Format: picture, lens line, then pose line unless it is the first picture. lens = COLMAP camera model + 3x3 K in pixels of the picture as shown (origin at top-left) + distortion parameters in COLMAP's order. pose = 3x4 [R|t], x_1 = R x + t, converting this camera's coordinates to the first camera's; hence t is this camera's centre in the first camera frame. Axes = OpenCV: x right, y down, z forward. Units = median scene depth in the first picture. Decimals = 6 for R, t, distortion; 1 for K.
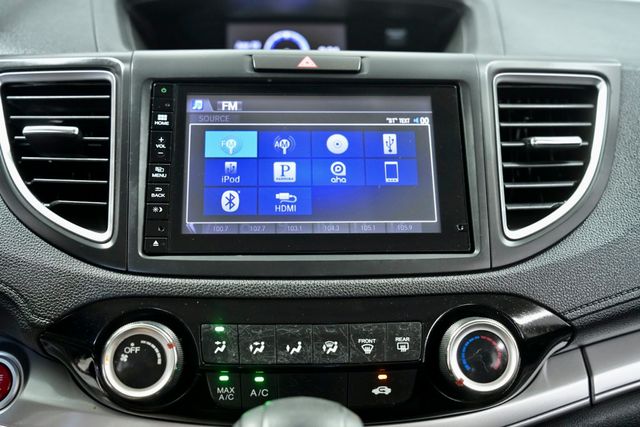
lens RADIAL K [[806.8, 0, 320.9], [0, 806.8, 215.2], [0, 0, 1]] dist [-0.014432, 0.000000]
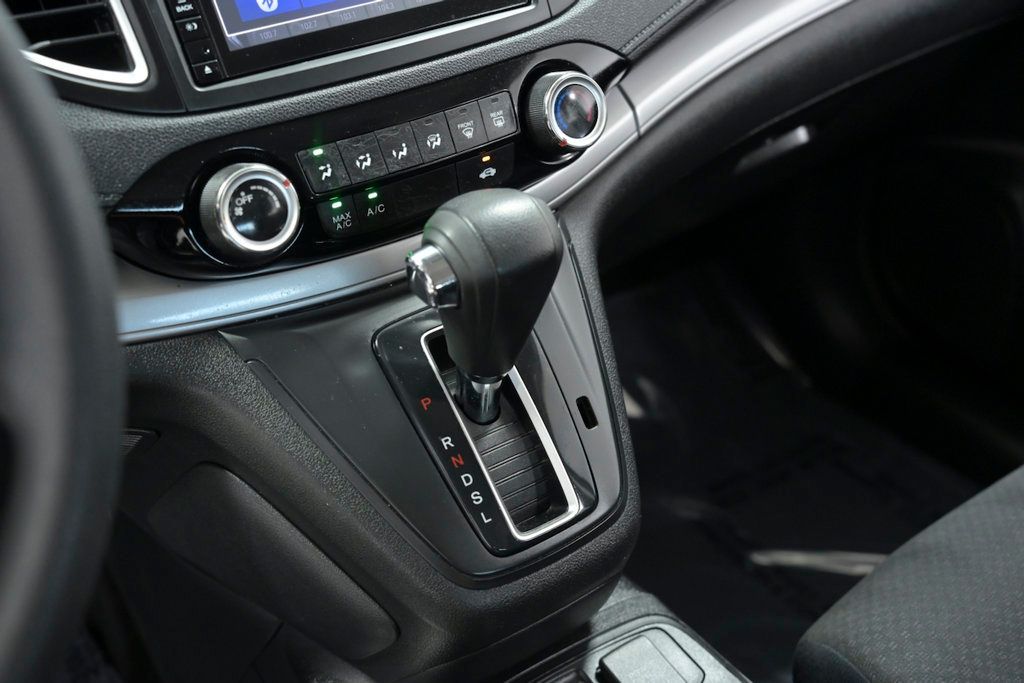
lens RADIAL K [[1224.5, 0, 508.3], [0, 1224.5, 339.3], [0, 0, 1]] dist [0.010712, 0.000000]
pose [[0.840203, -0.317168, 0.439846, -0.559948], [0.155029, 0.917754, 0.365642, -0.115392], [-0.519640, -0.239025, 0.820269, -0.214285]]
